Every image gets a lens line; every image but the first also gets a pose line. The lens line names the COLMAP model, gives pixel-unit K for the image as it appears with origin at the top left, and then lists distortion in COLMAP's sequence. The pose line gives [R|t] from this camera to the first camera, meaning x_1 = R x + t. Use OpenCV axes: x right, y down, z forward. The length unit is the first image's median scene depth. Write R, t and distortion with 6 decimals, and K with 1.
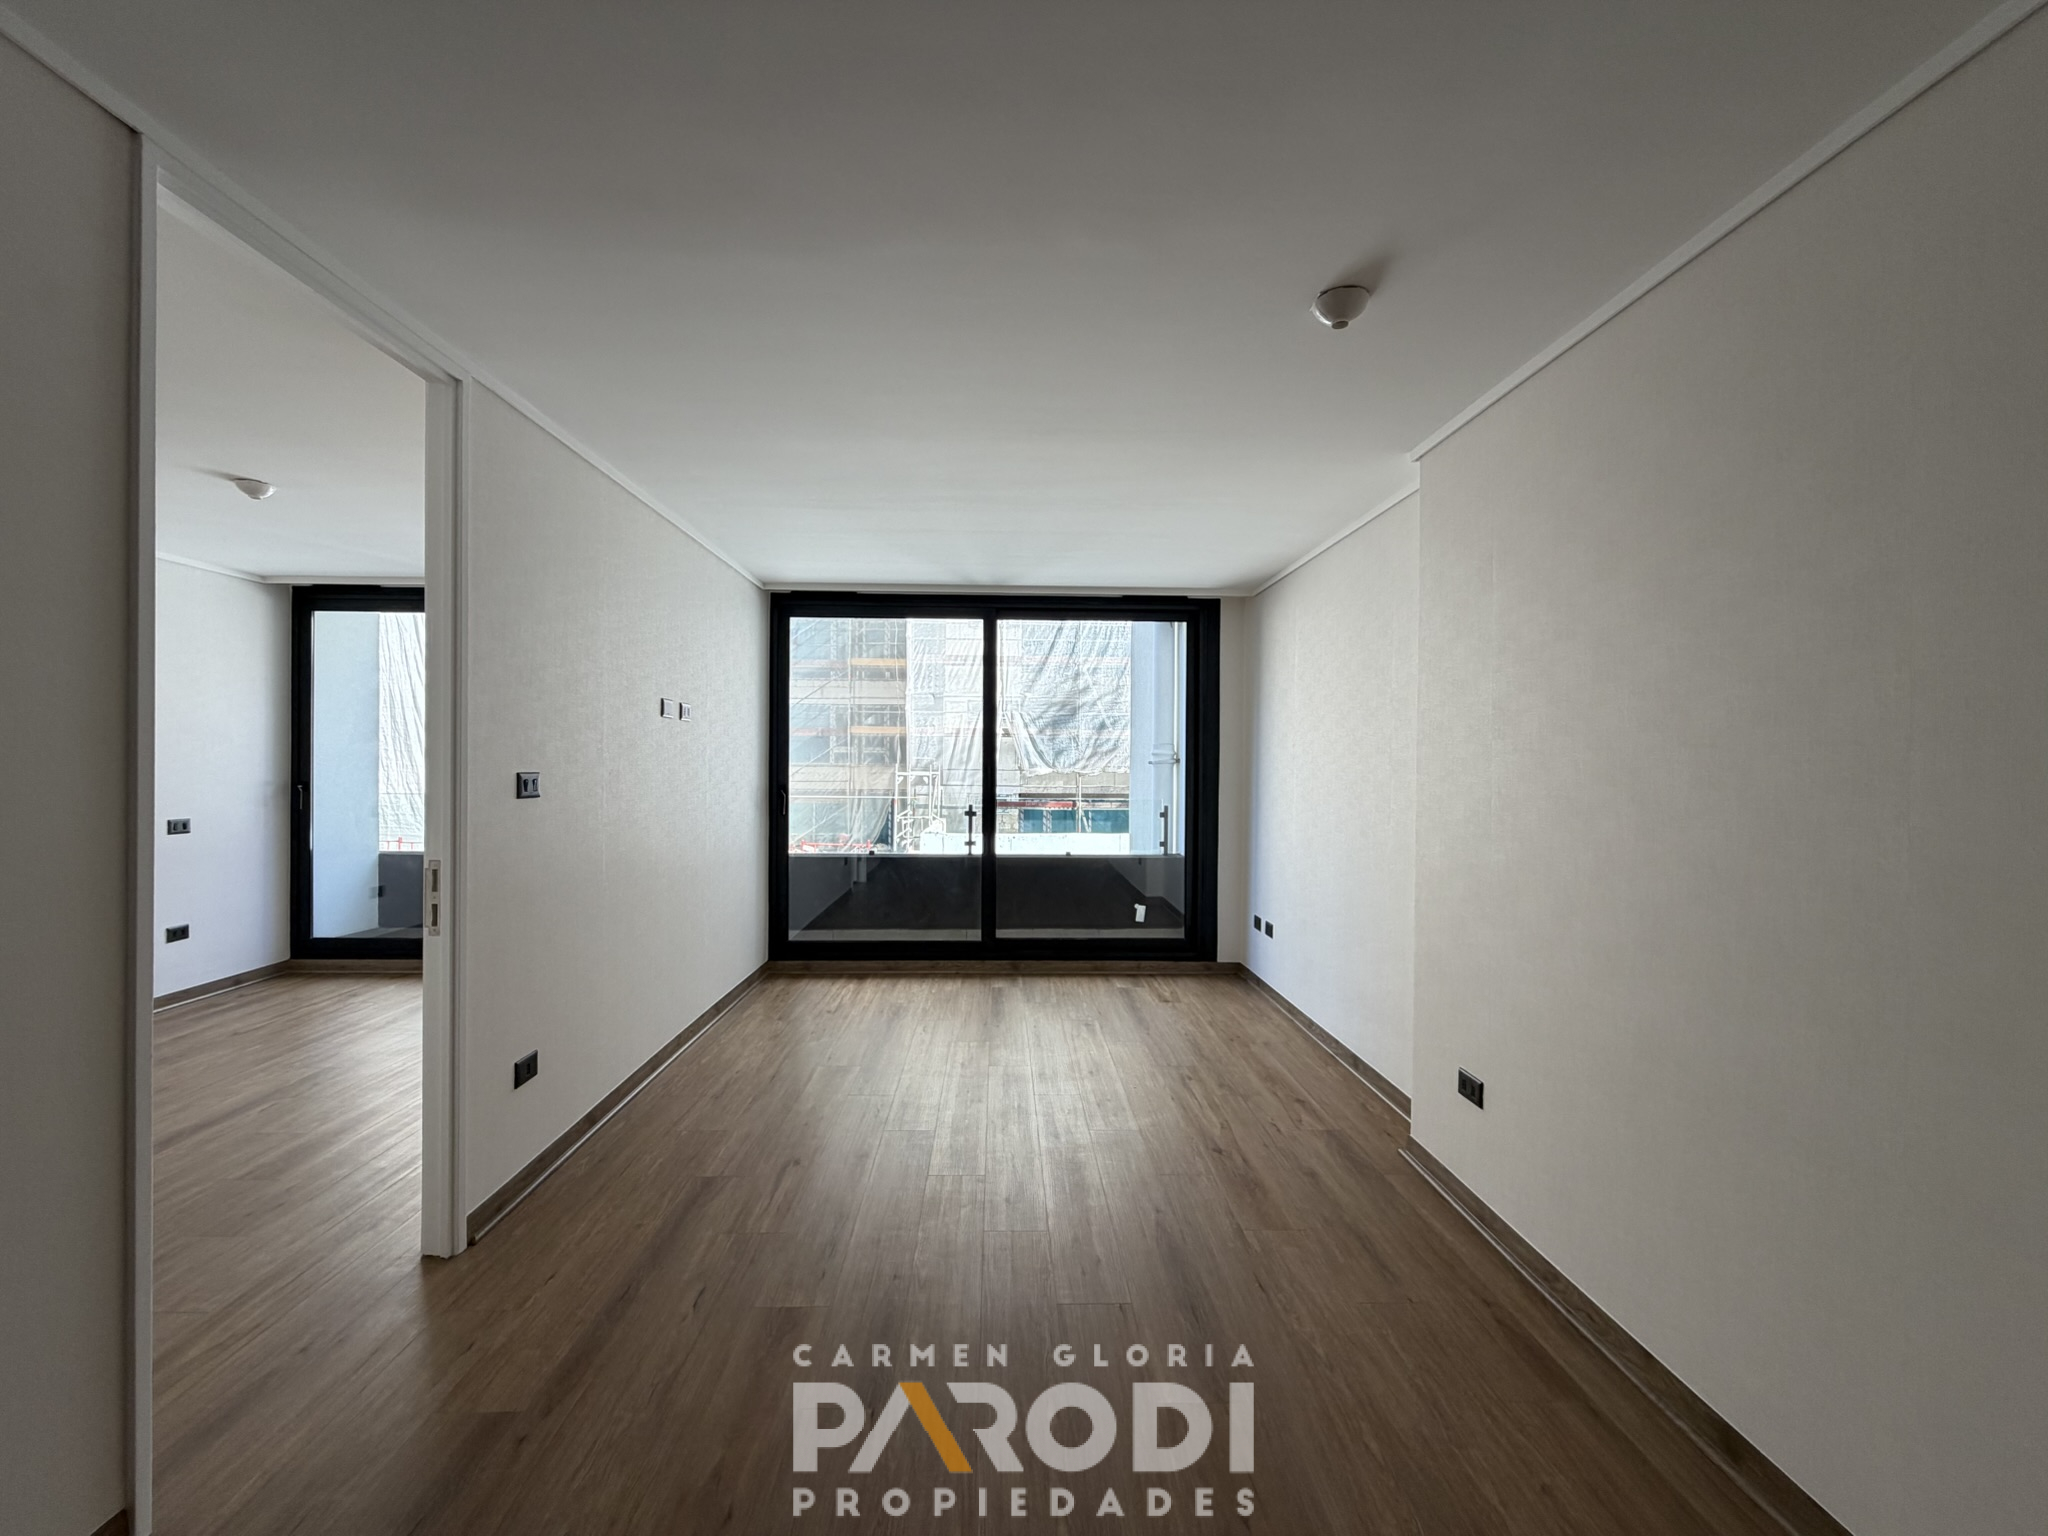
lens RADIAL K [[814.4, 0, 1020.1], [0, 814.4, 766.3], [0, 0, 1]] dist [-0.000240, -0.000396]
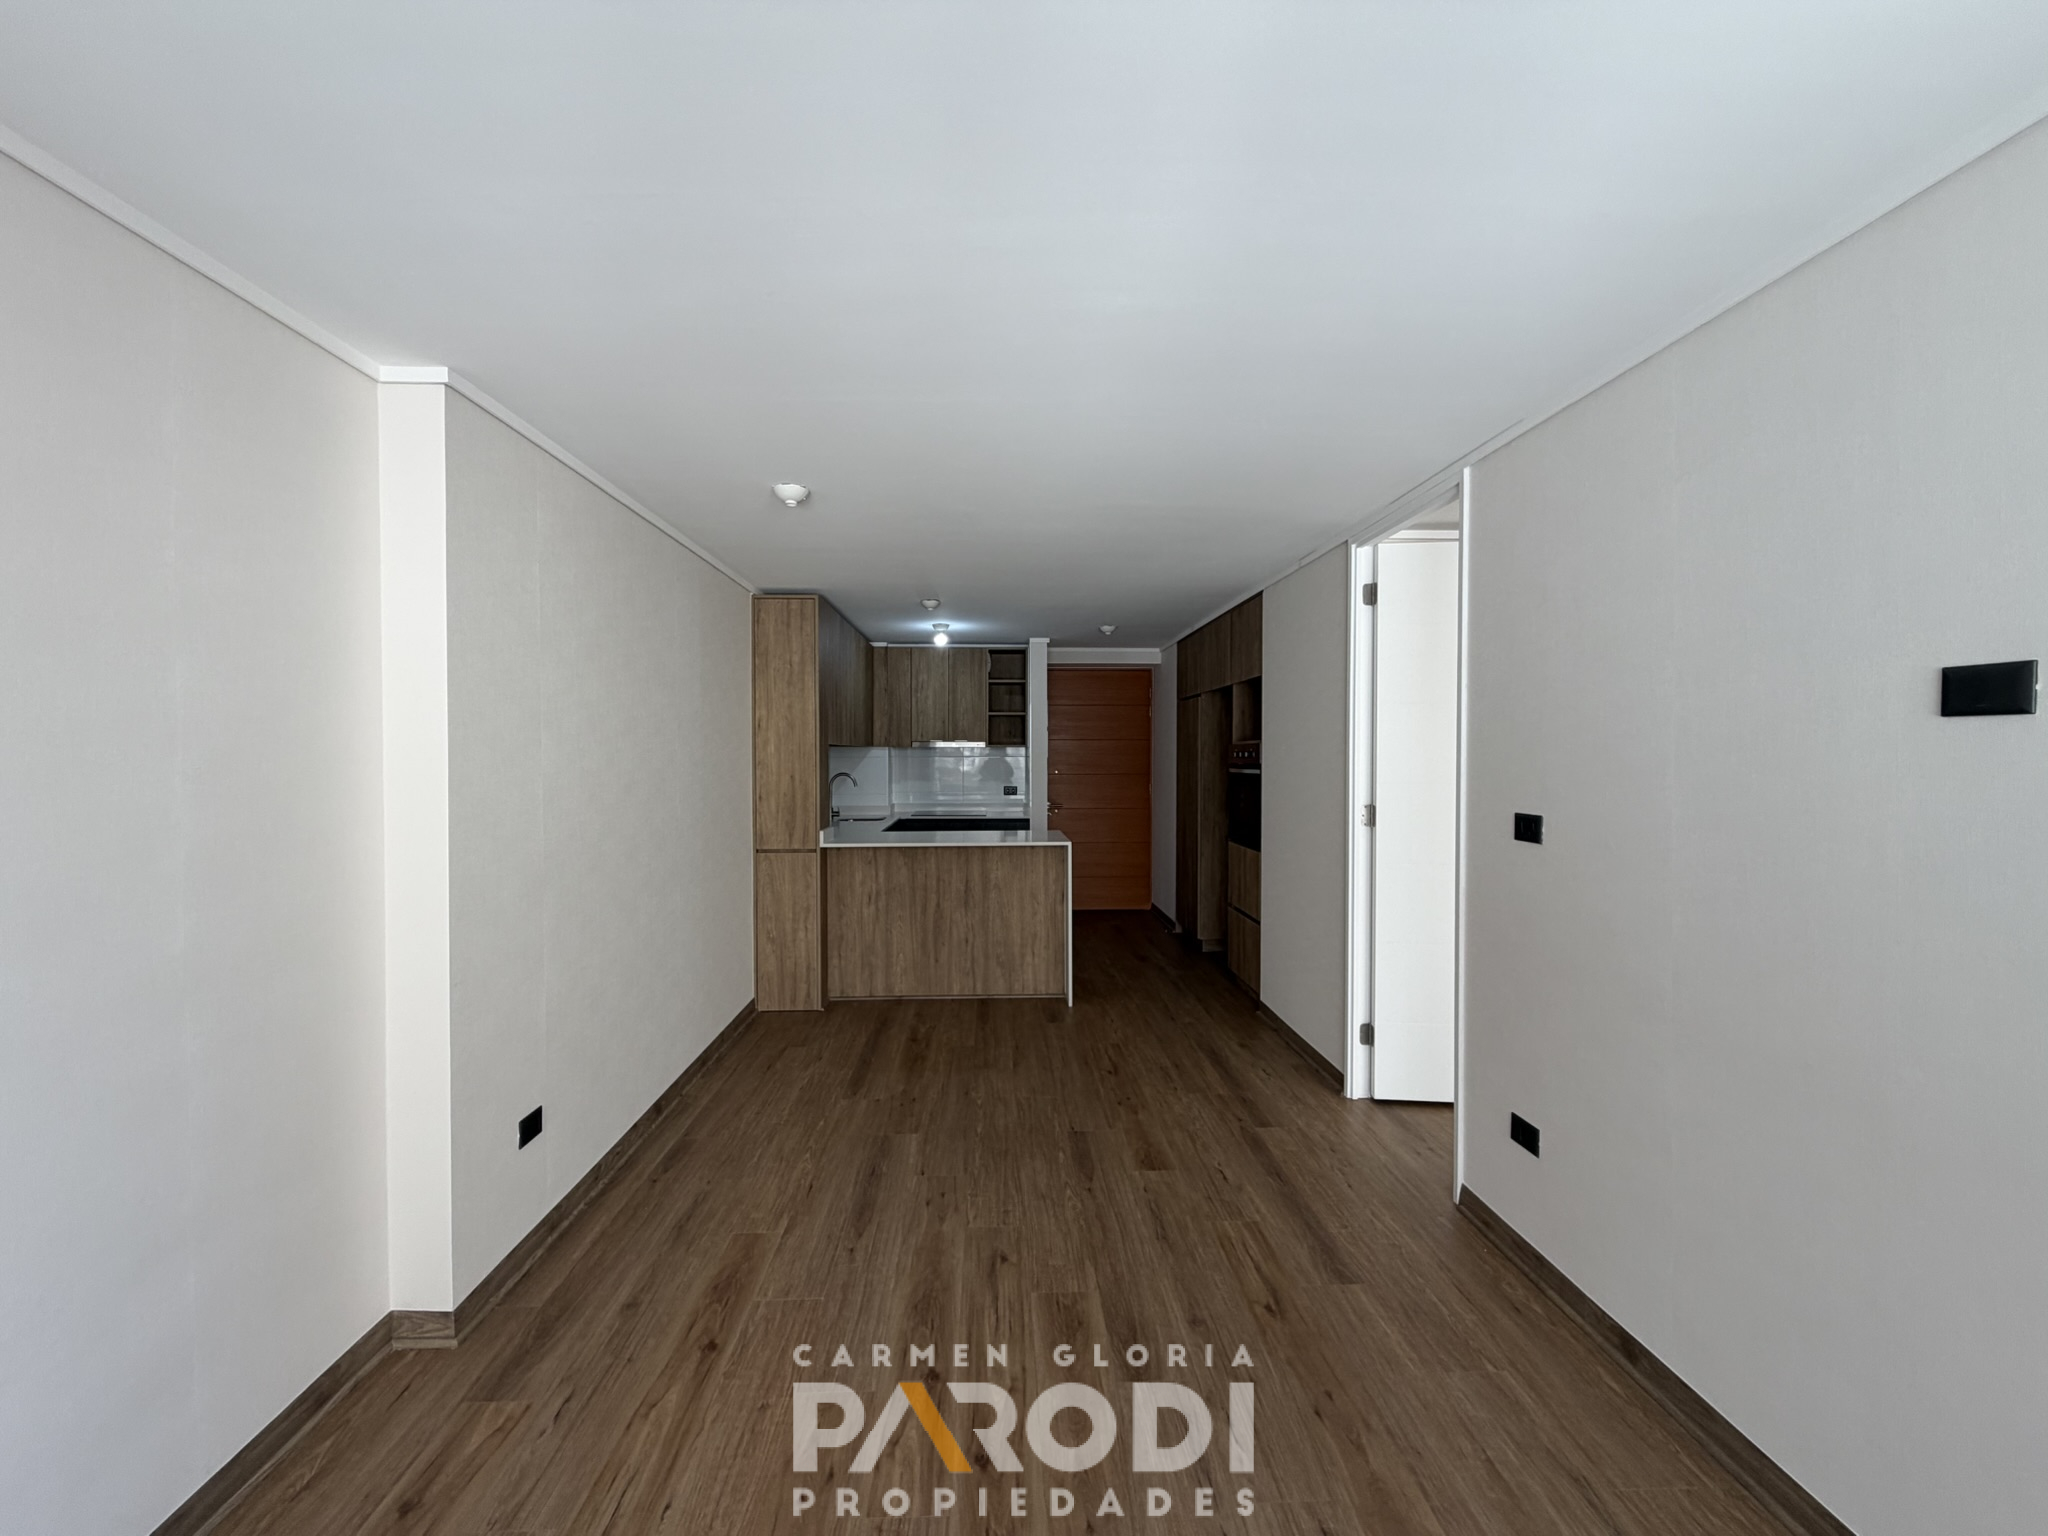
lens RADIAL K [[814.4, 0, 1020.8], [0, 814.4, 767.9], [0, 0, 1]] dist [-0.000240, -0.000396]
pose [[-0.999904, -0.008016, -0.011295, -0.009592], [-0.008235, 0.999776, 0.019481, -0.028819], [0.011137, 0.019572, -0.999746, 0.949282]]
